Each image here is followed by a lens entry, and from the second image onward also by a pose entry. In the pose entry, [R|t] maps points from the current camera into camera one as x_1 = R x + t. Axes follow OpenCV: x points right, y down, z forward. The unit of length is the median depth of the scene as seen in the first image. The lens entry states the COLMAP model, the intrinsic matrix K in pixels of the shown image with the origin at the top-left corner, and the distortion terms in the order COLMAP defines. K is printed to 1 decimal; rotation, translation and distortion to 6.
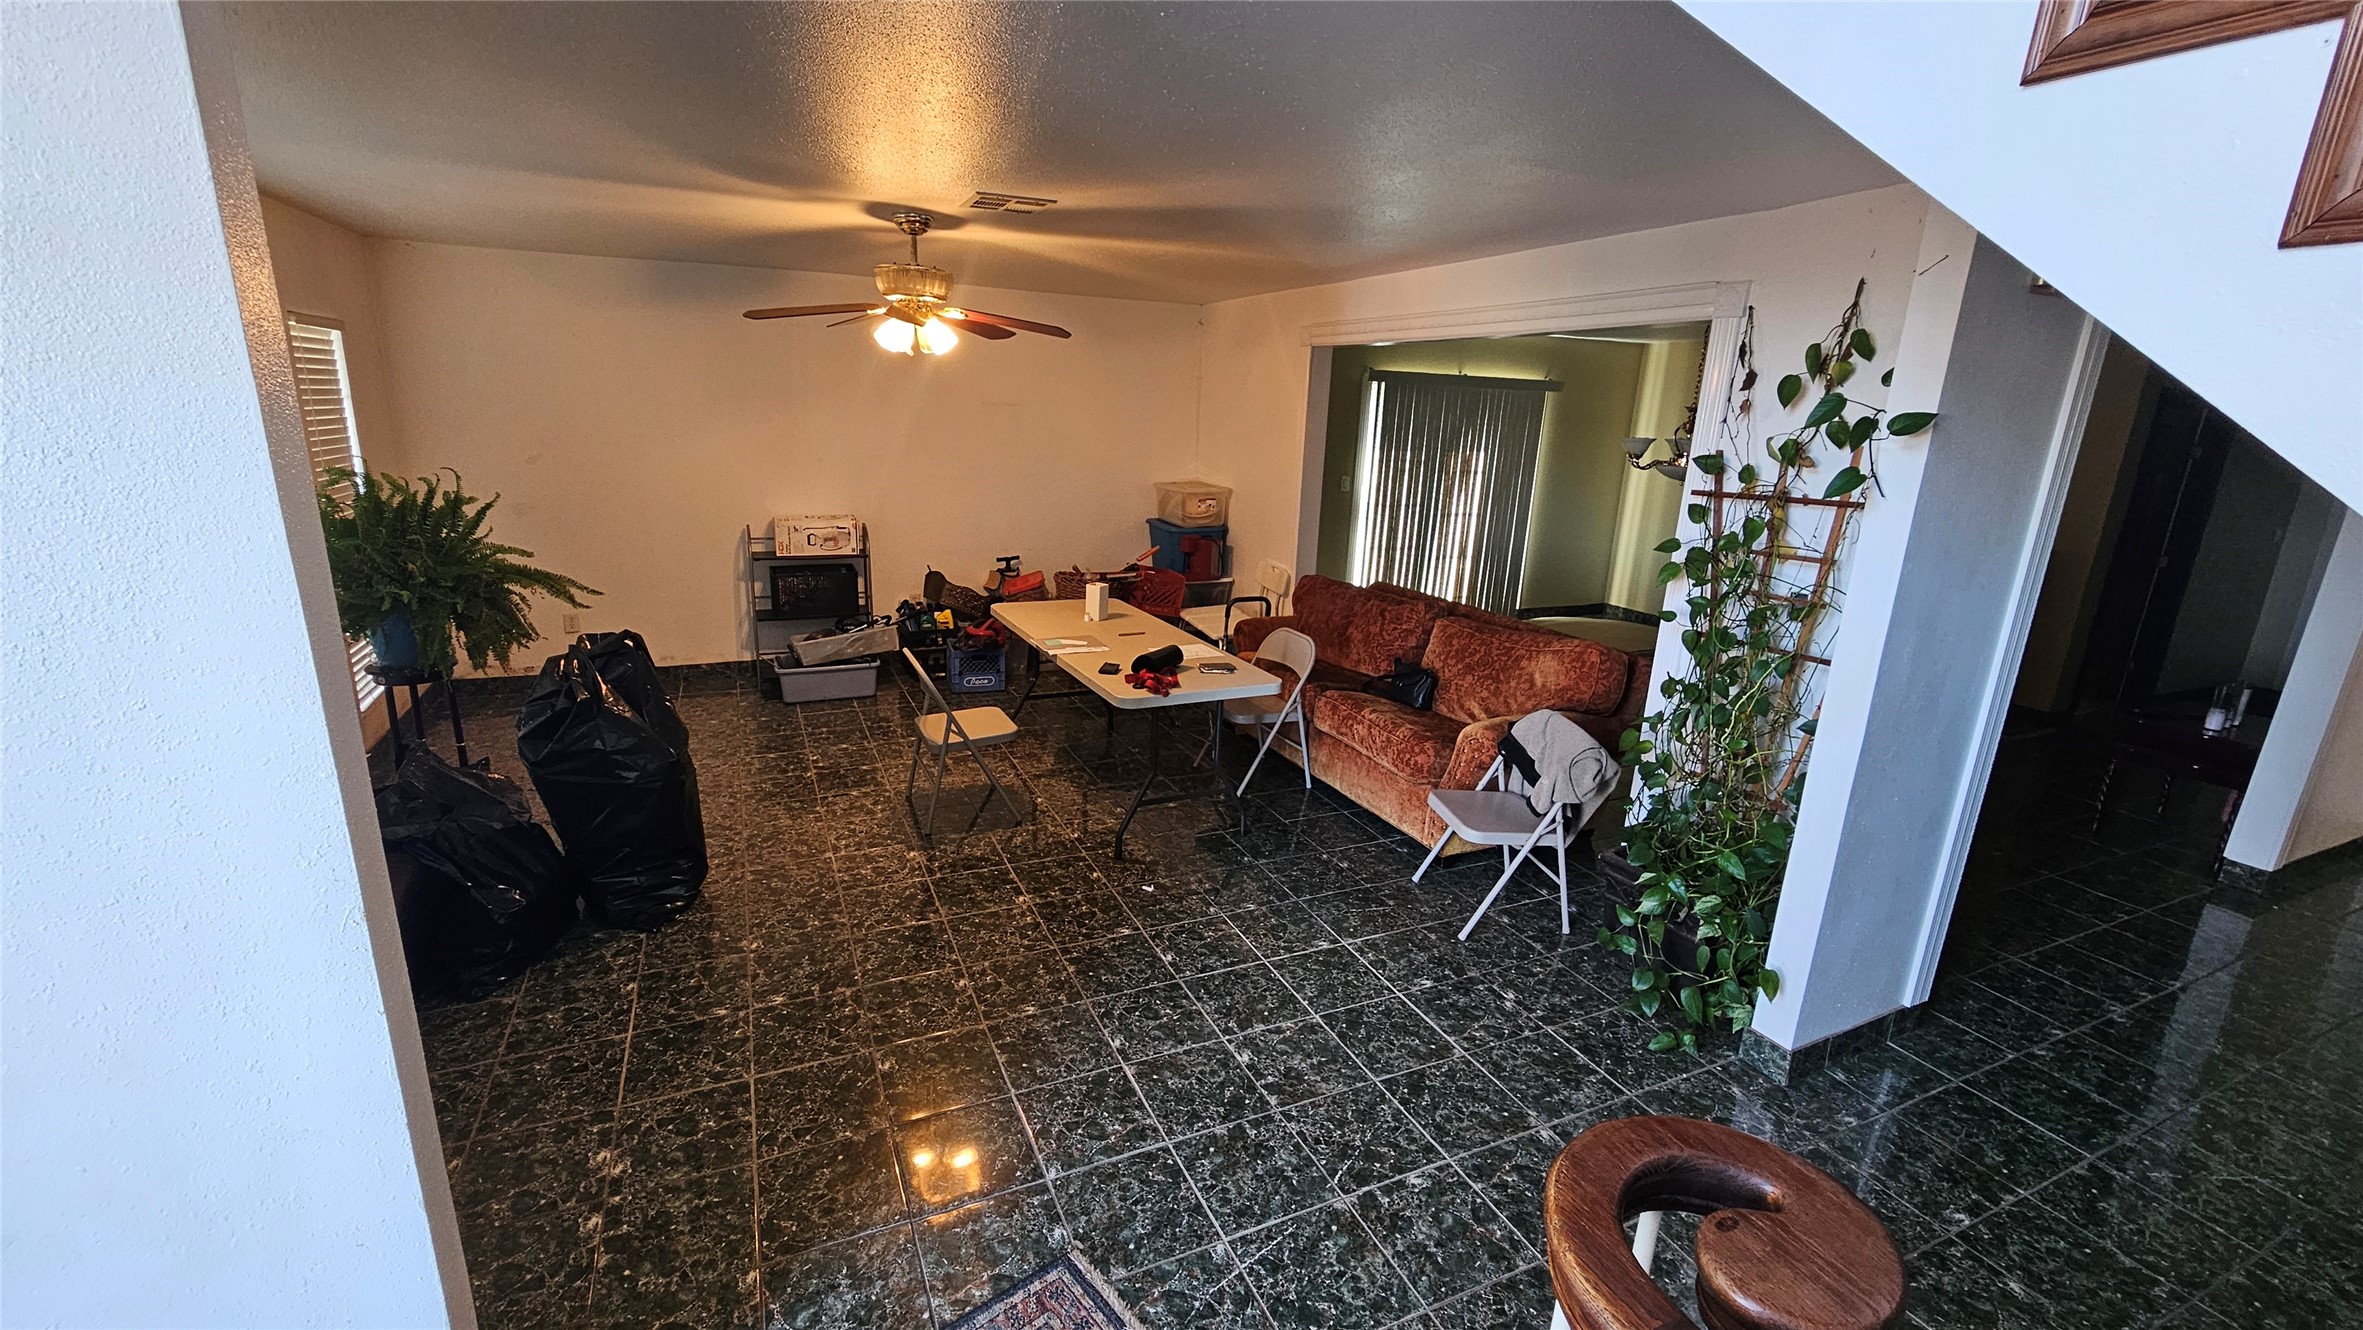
lens RADIAL K [[969.2, 0, 1184.5], [0, 969.2, 653.7], [0, 0, 1]] dist [-0.002220, 0.000994]
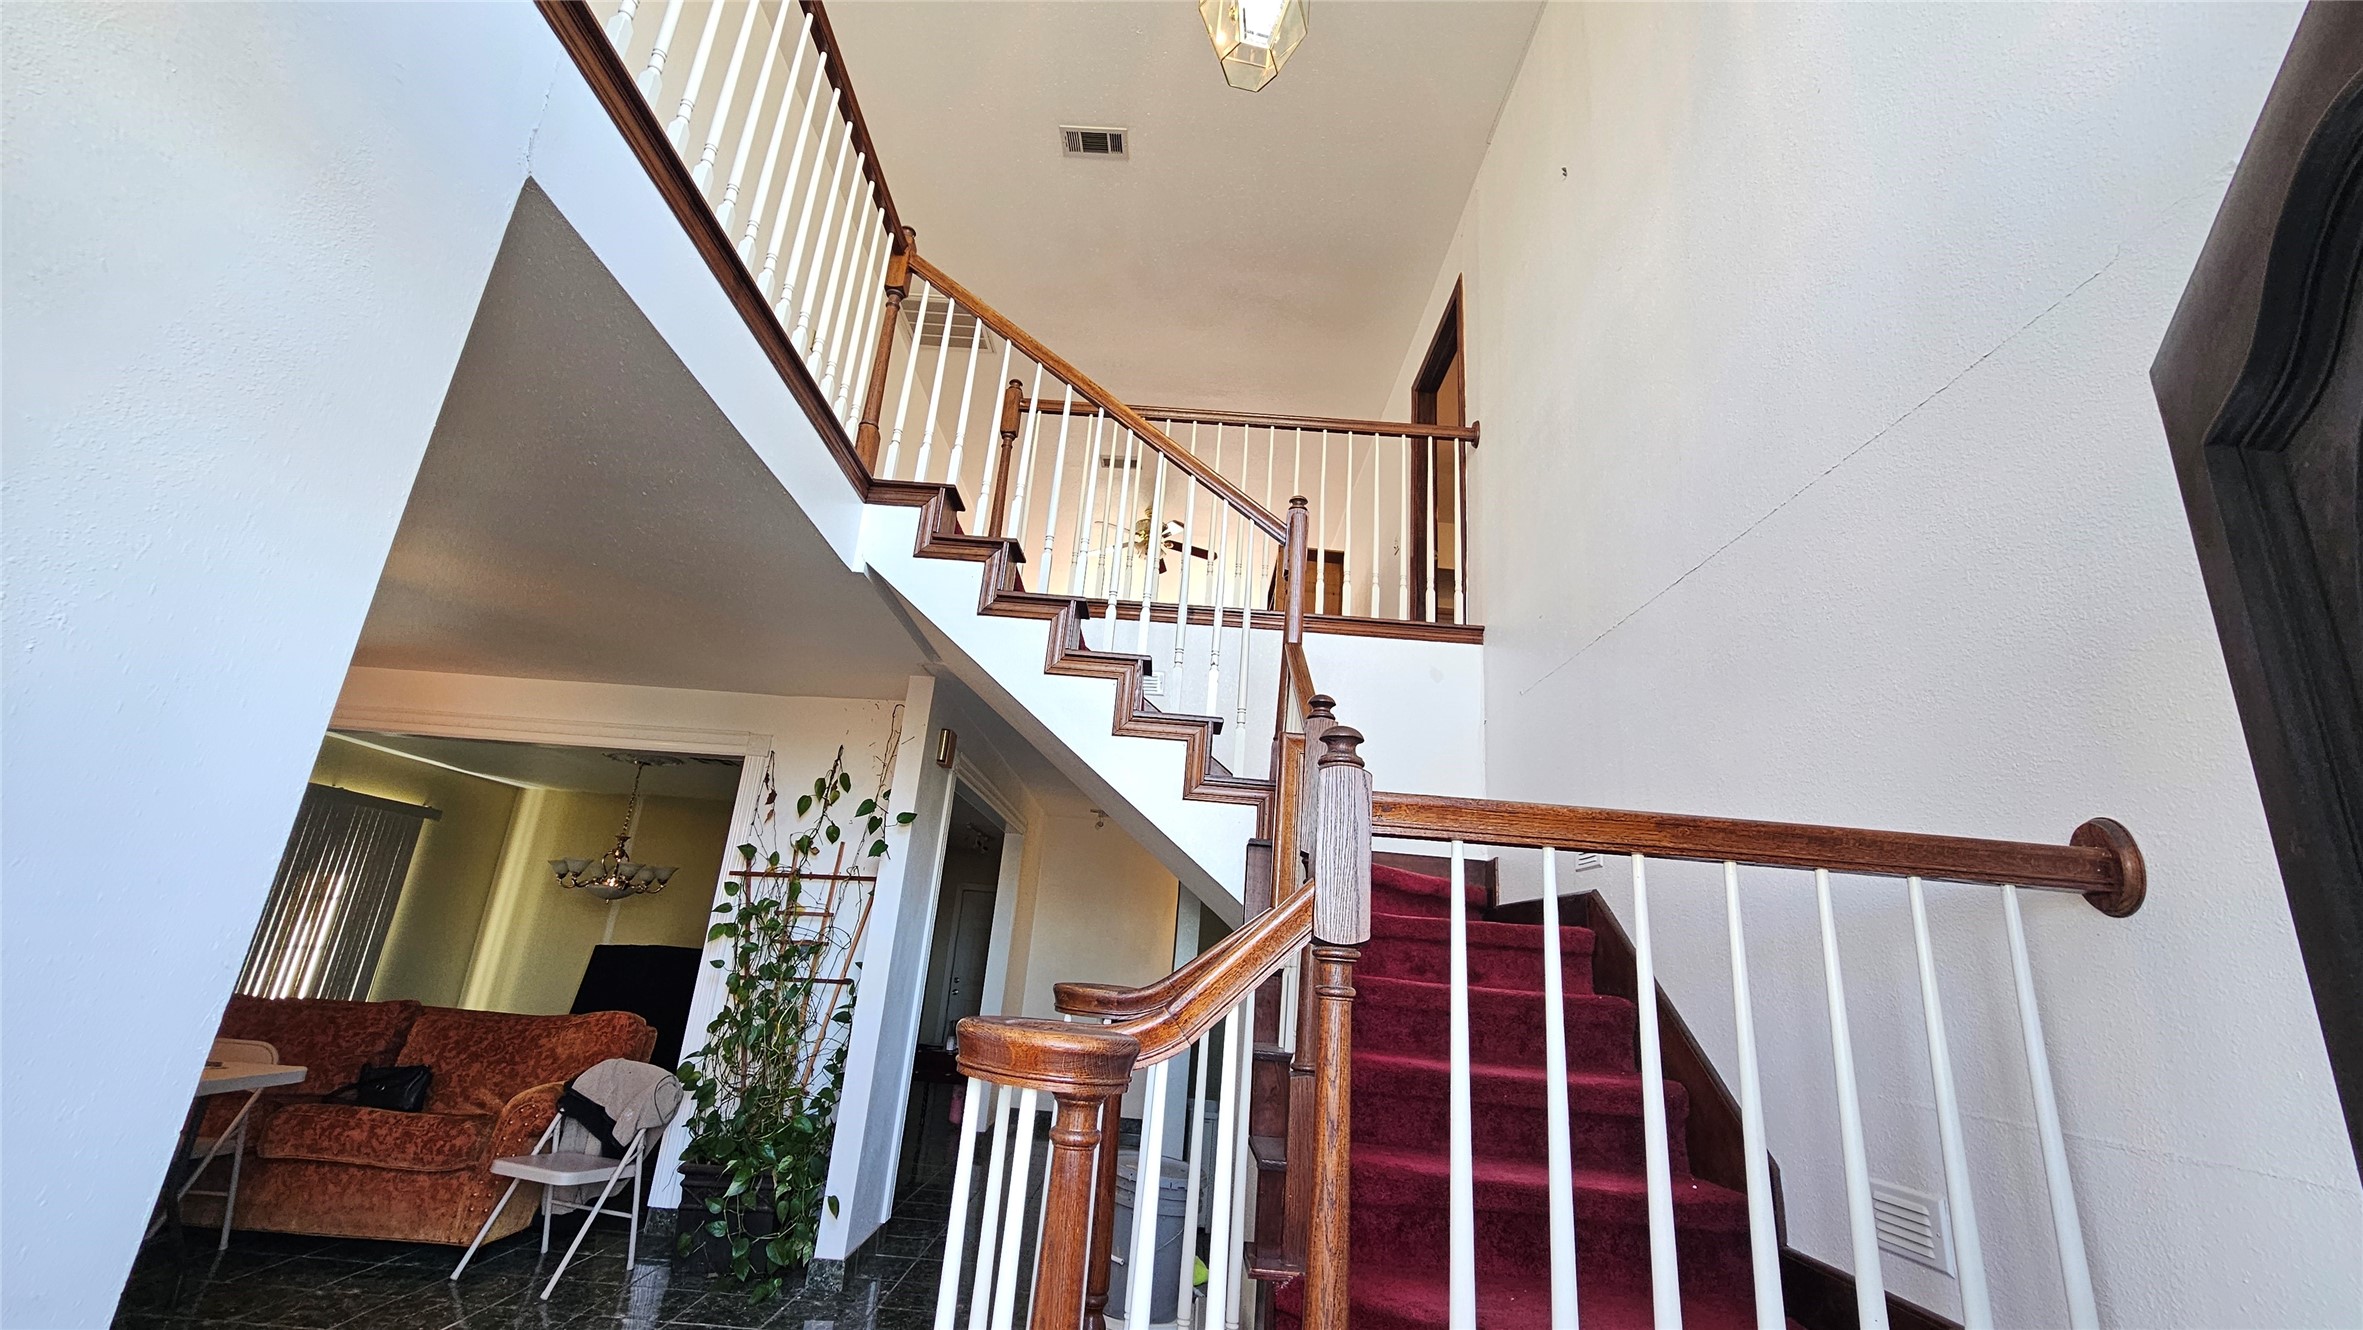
lens RADIAL K [[969.2, 0, 1179.9], [0, 969.2, 656.7], [0, 0, 1]] dist [-0.002220, 0.000994]
pose [[0.411677, 0.265221, 0.871883, -0.536003], [0.177673, 0.914999, -0.362228, 0.178662], [-0.893842, 0.304032, 0.329561, -0.134073]]
